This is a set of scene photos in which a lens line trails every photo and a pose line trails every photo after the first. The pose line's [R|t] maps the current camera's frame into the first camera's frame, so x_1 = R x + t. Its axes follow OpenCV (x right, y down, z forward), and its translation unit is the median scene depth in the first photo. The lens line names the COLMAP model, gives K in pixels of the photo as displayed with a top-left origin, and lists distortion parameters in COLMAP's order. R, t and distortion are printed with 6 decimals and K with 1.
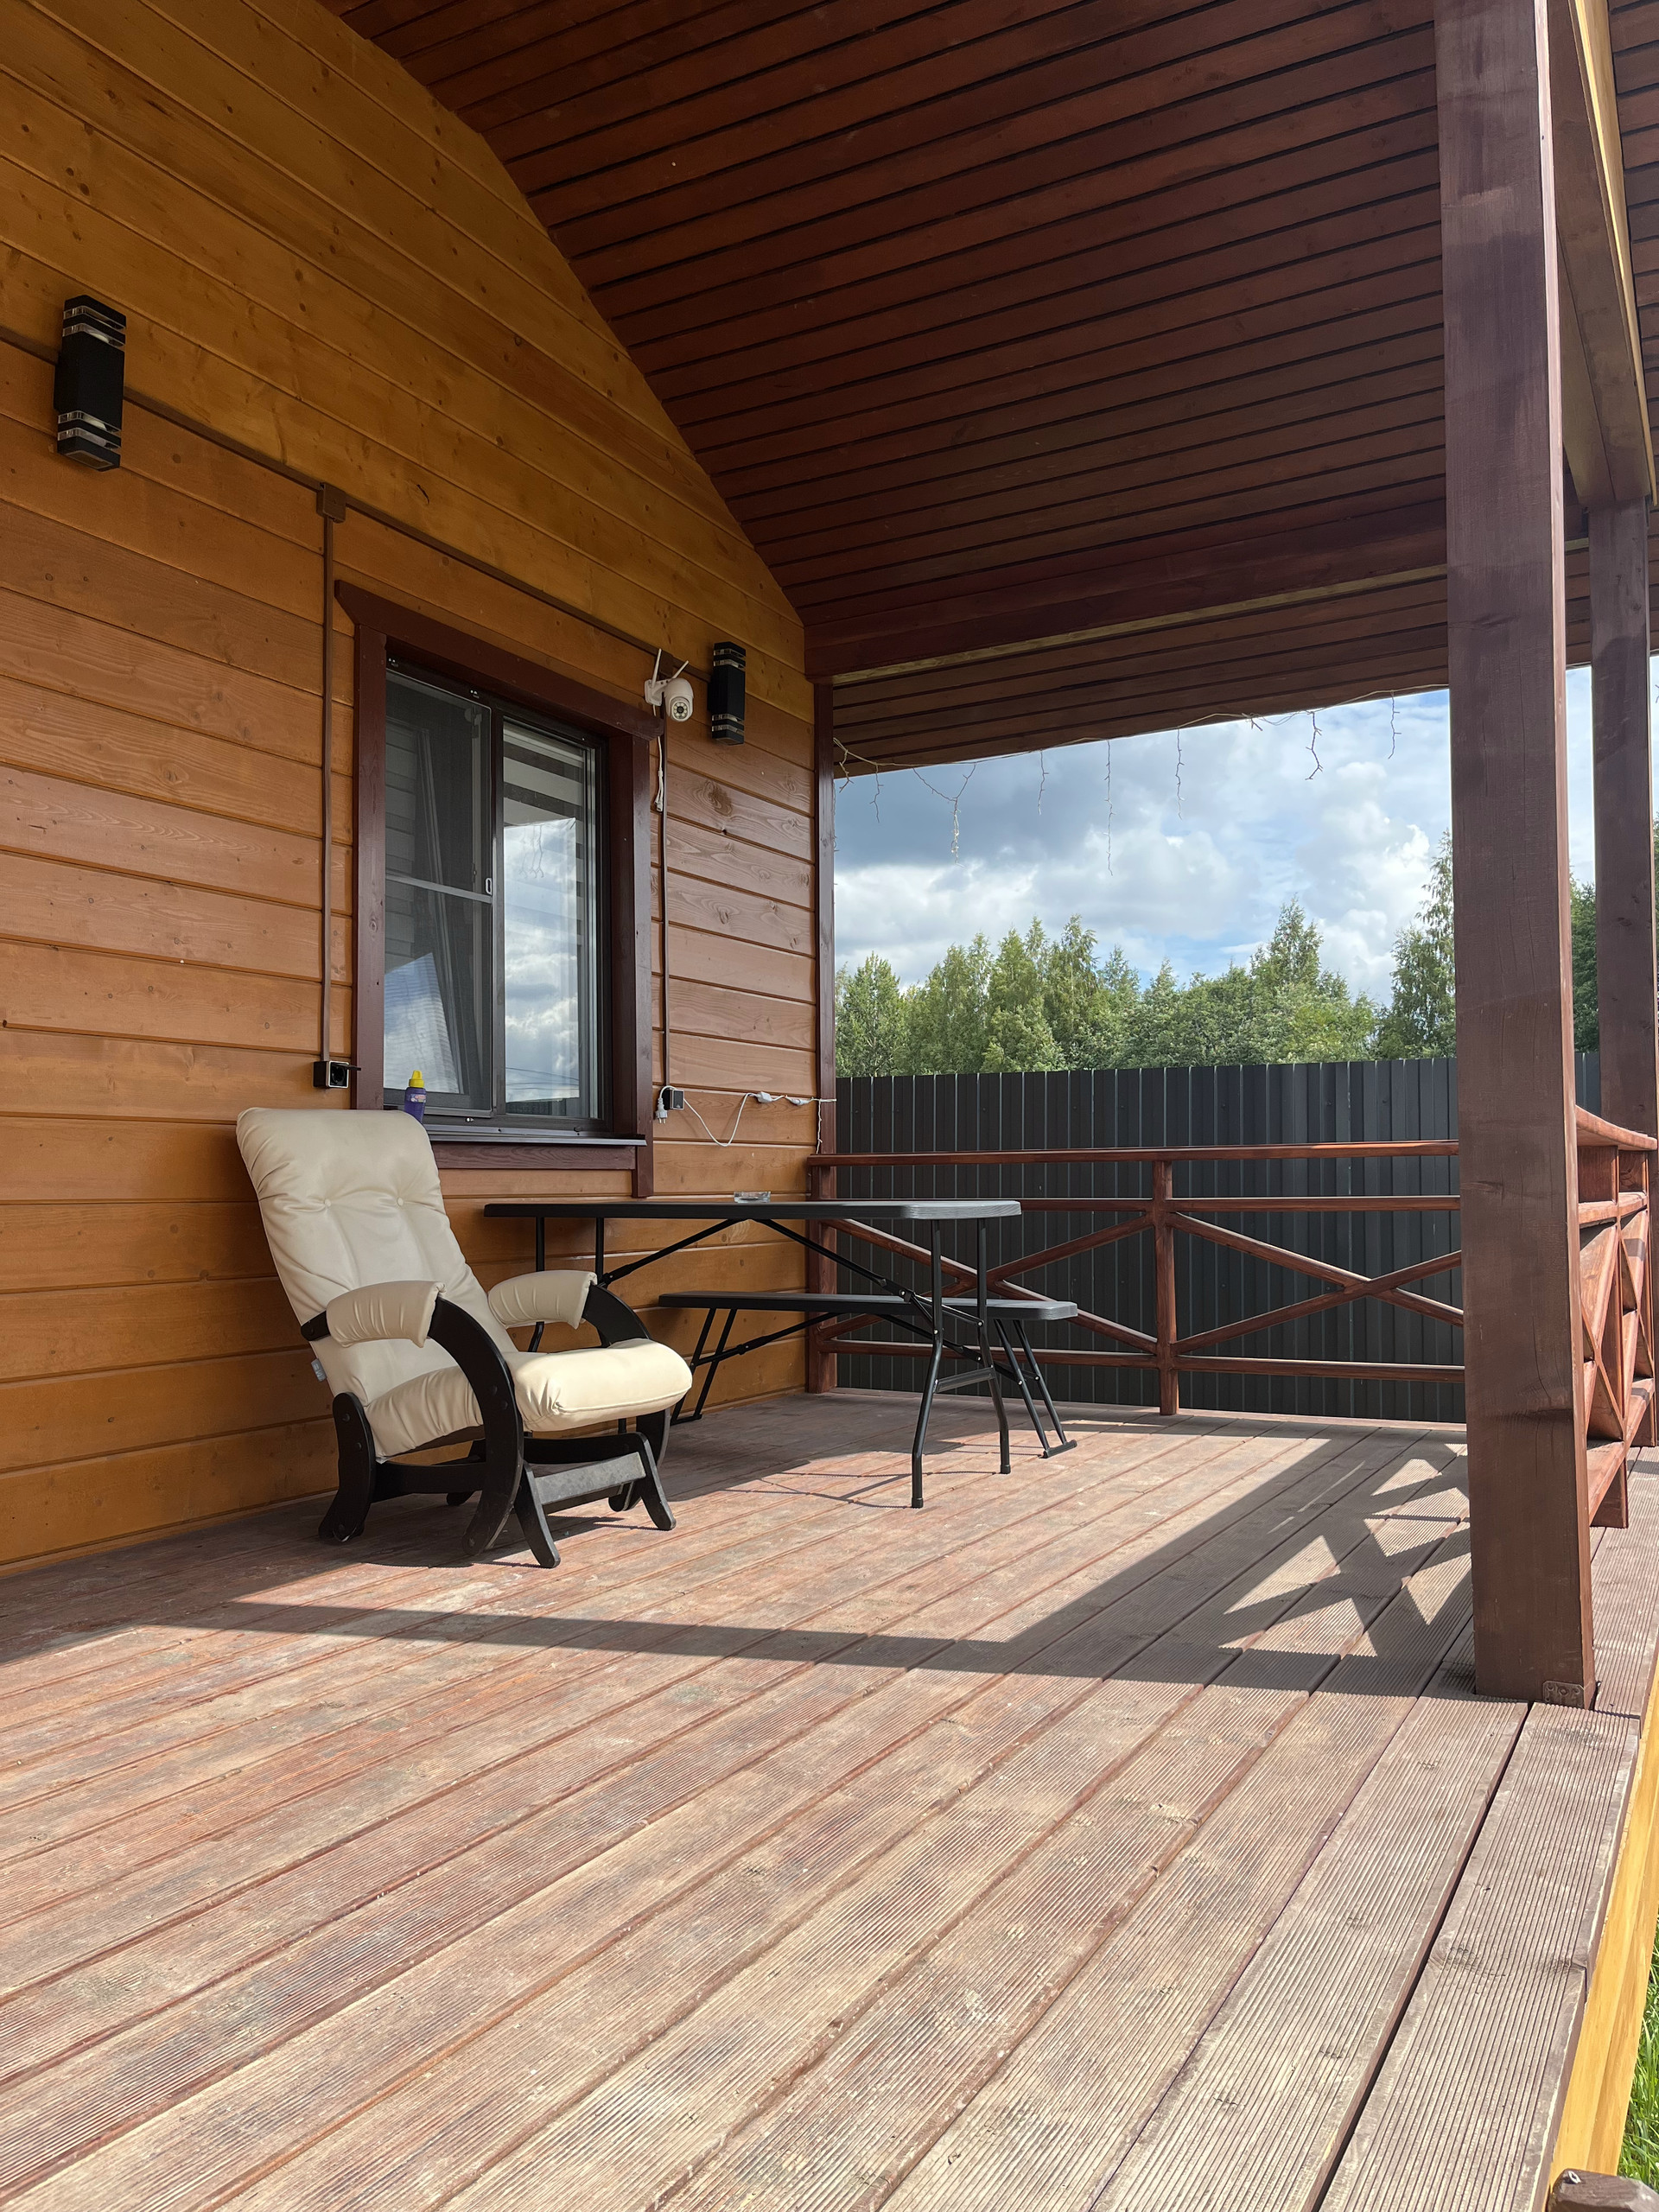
lens RADIAL K [[1667.7, 0, 828.8], [0, 1667.7, 1118.6], [0, 0, 1]] dist [0.065080, -0.095954]
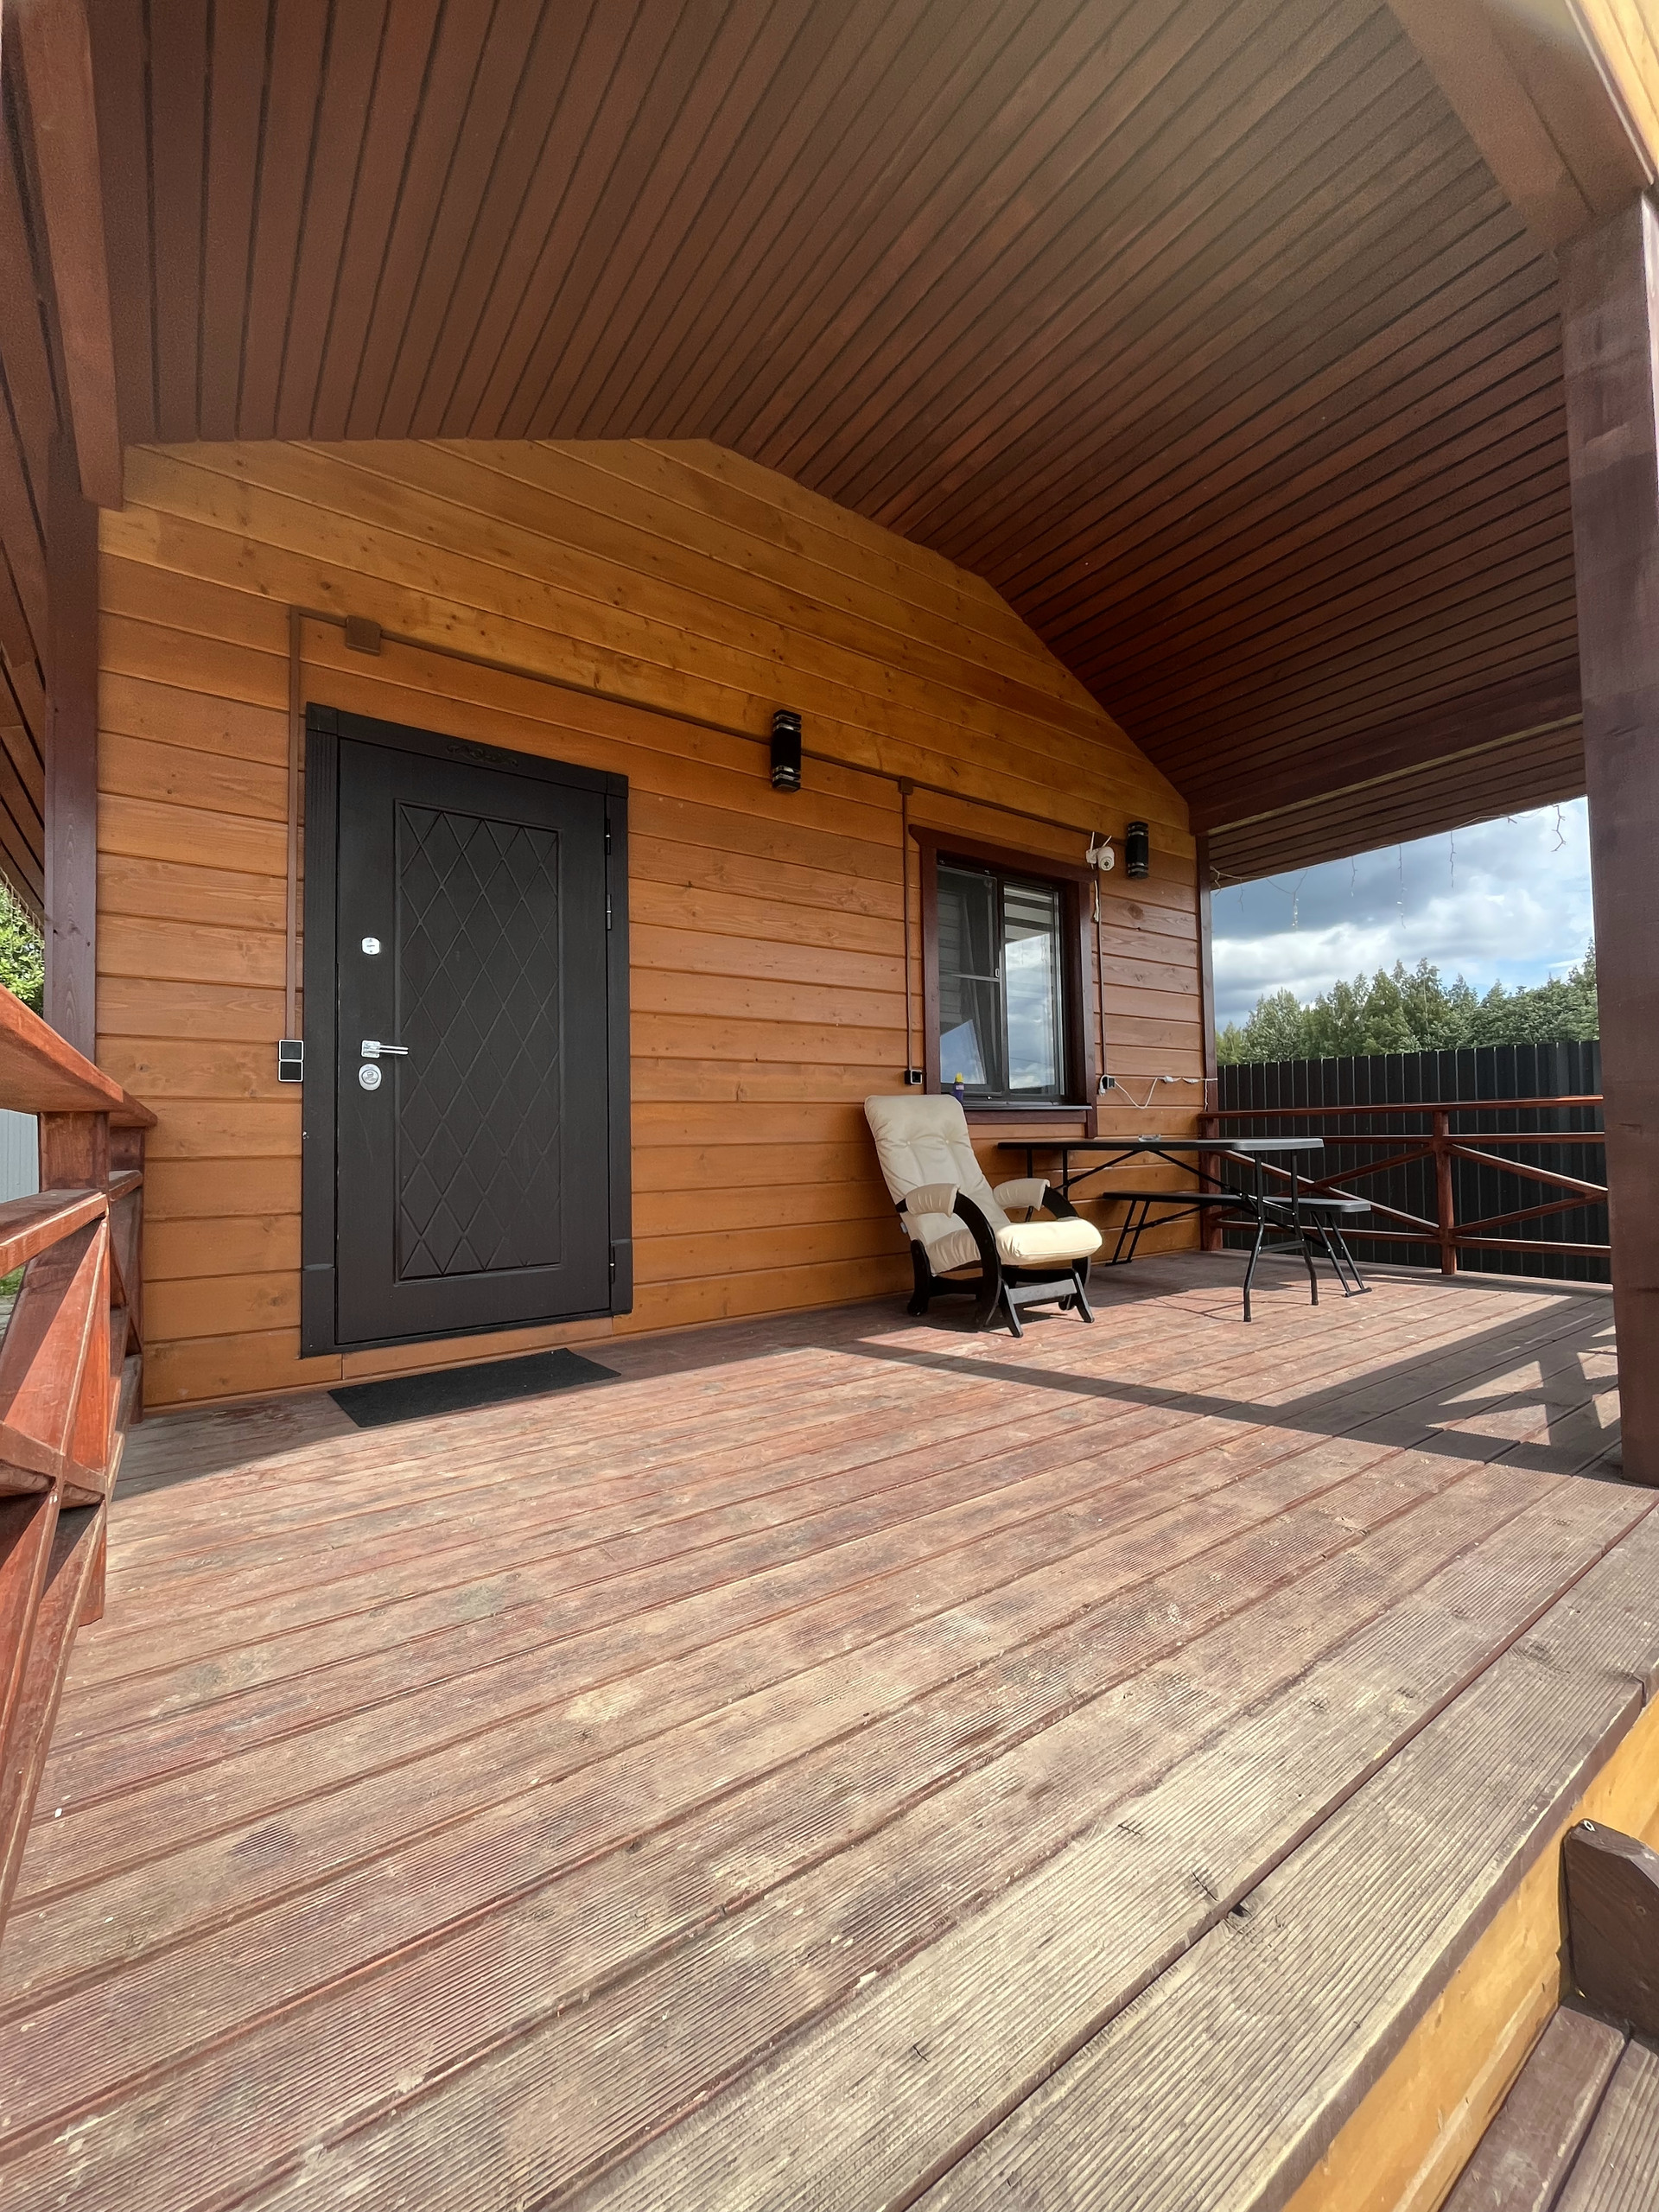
lens RADIAL K [[893.8, 0, 829.5], [0, 893.8, 1106.0], [0, 0, 1]] dist [-0.007231, 0.000165]
pose [[0.900620, -0.024277, -0.433929, 0.070445], [0.029870, 0.999535, 0.006073, -0.001866], [0.433580, -0.018430, 0.900927, 0.017189]]
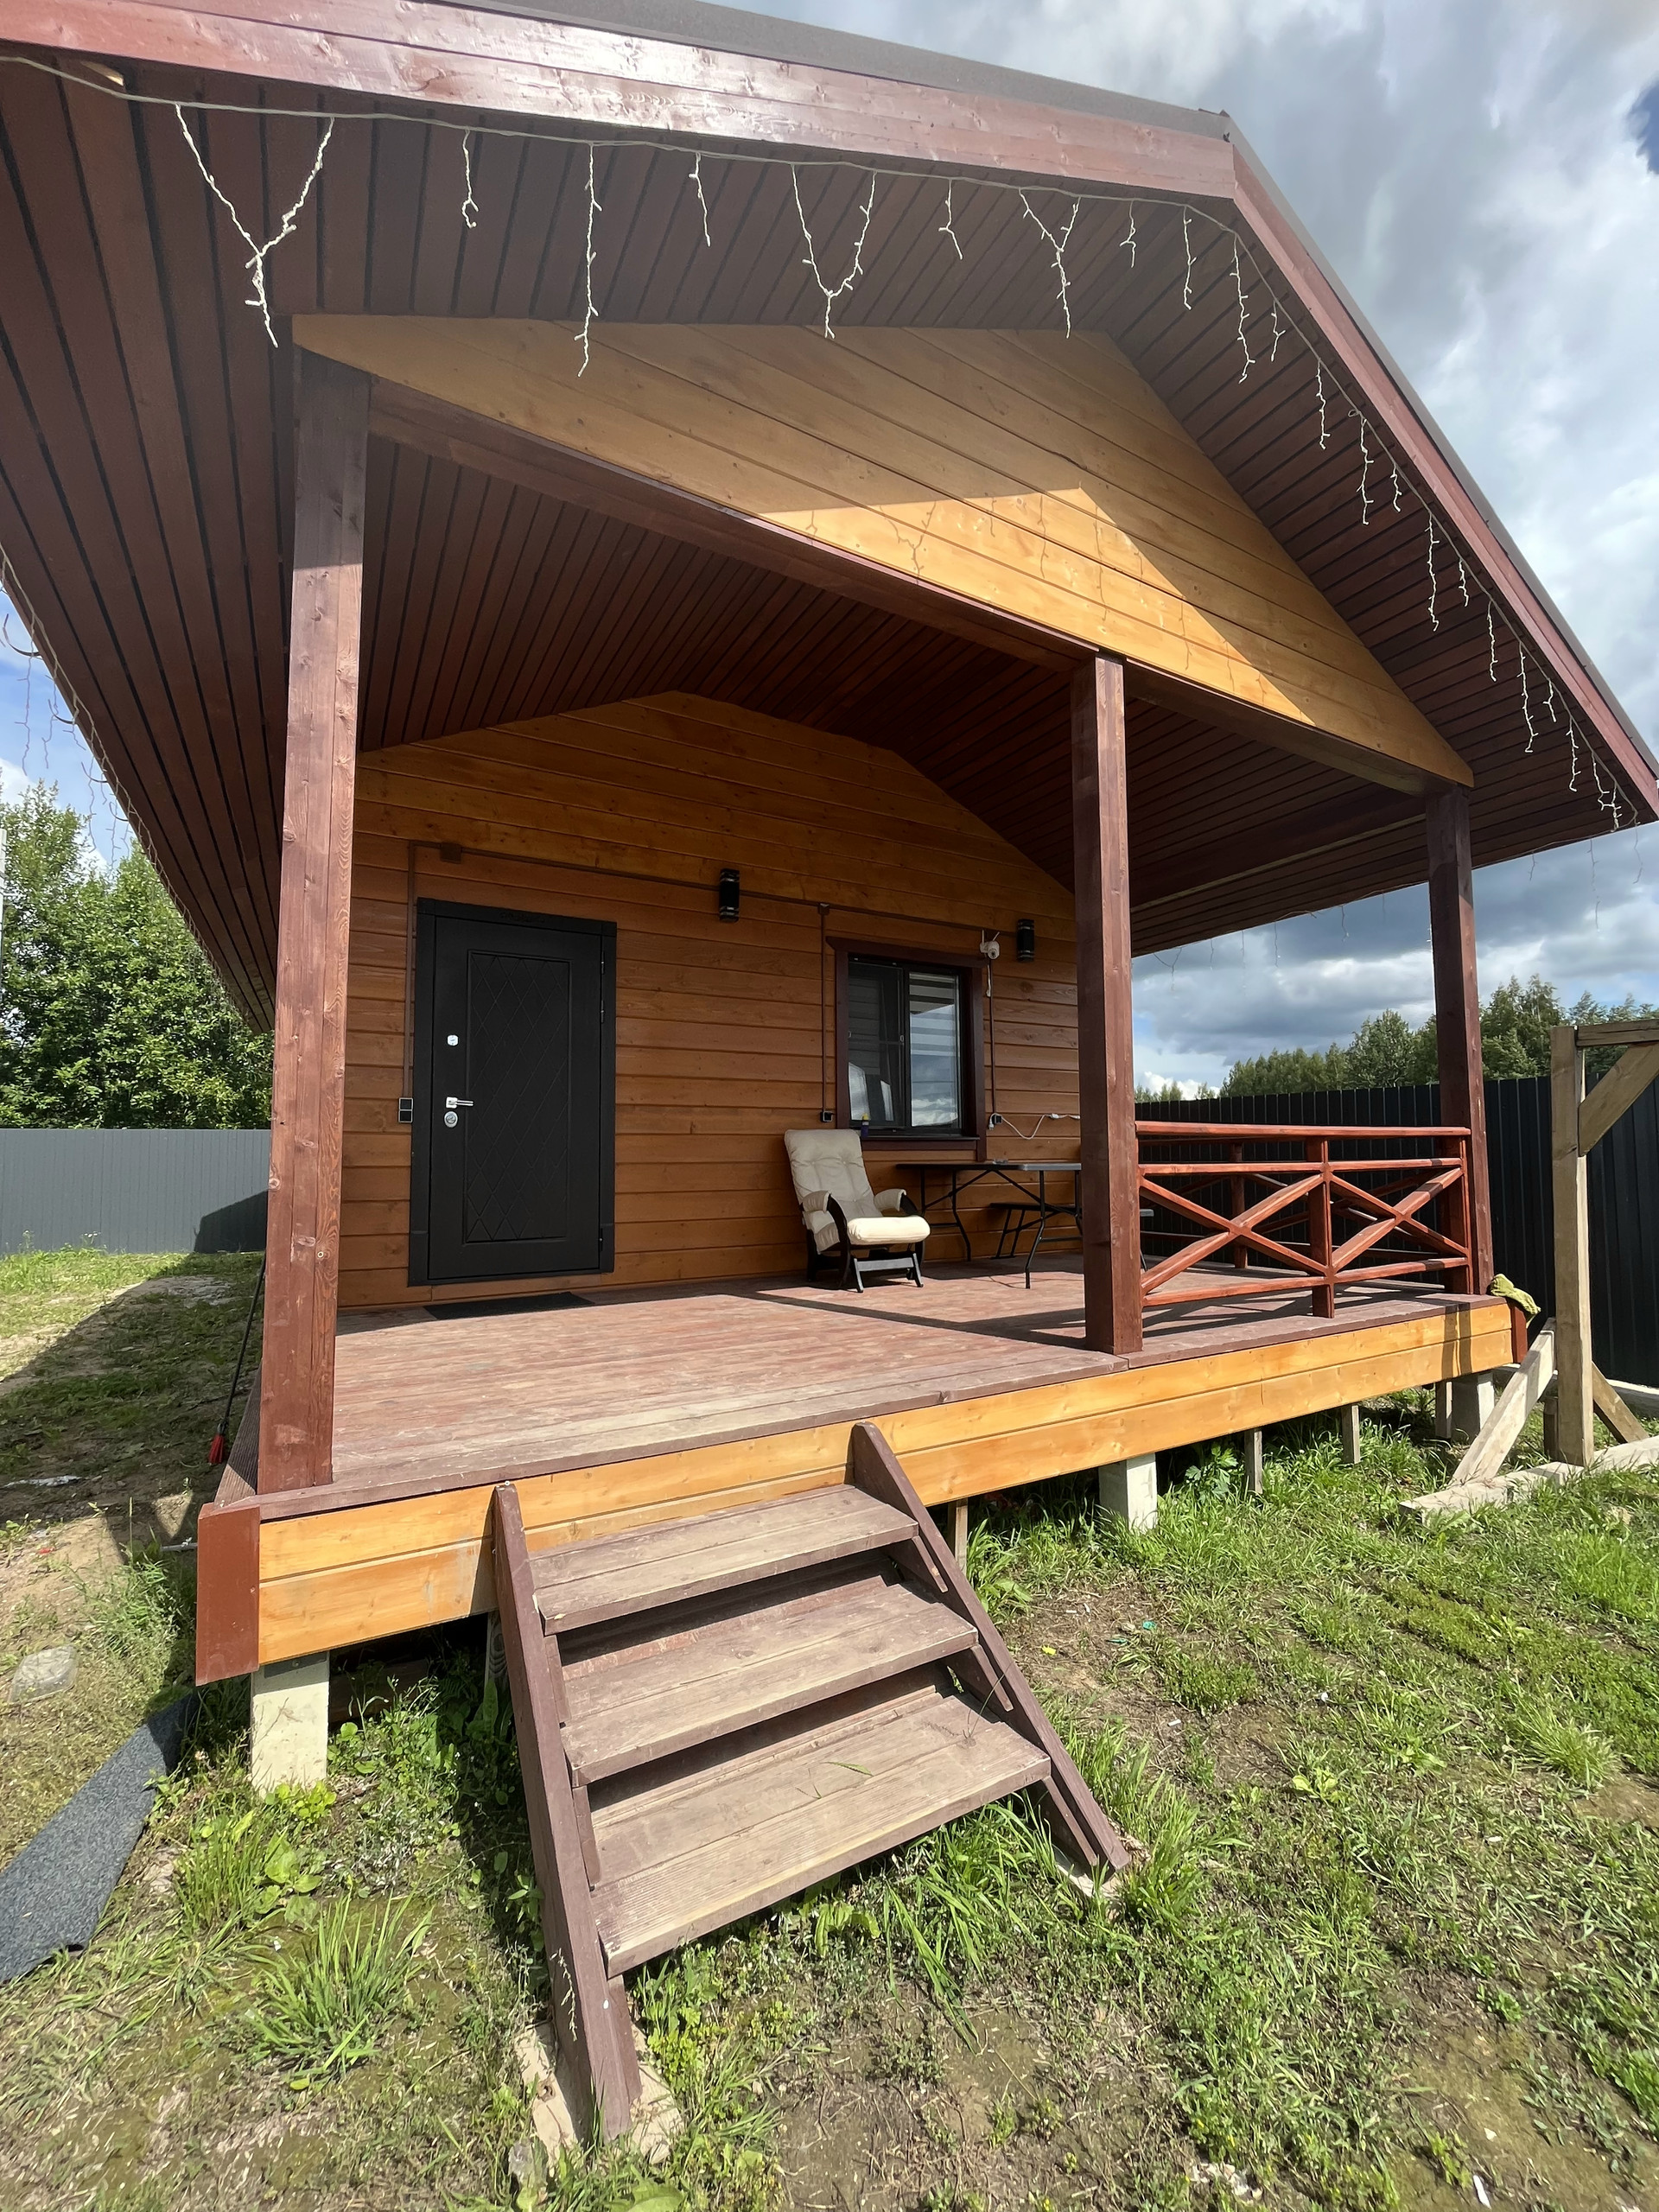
lens RADIAL K [[893.8, 0, 829.5], [0, 893.8, 1106.0], [0, 0, 1]] dist [-0.007231, 0.000165]
pose [[0.851913, -0.031653, -0.522726, 0.496391], [0.023983, 0.999483, -0.021435, -0.012386], [0.523134, 0.005725, 0.852231, -0.256613]]
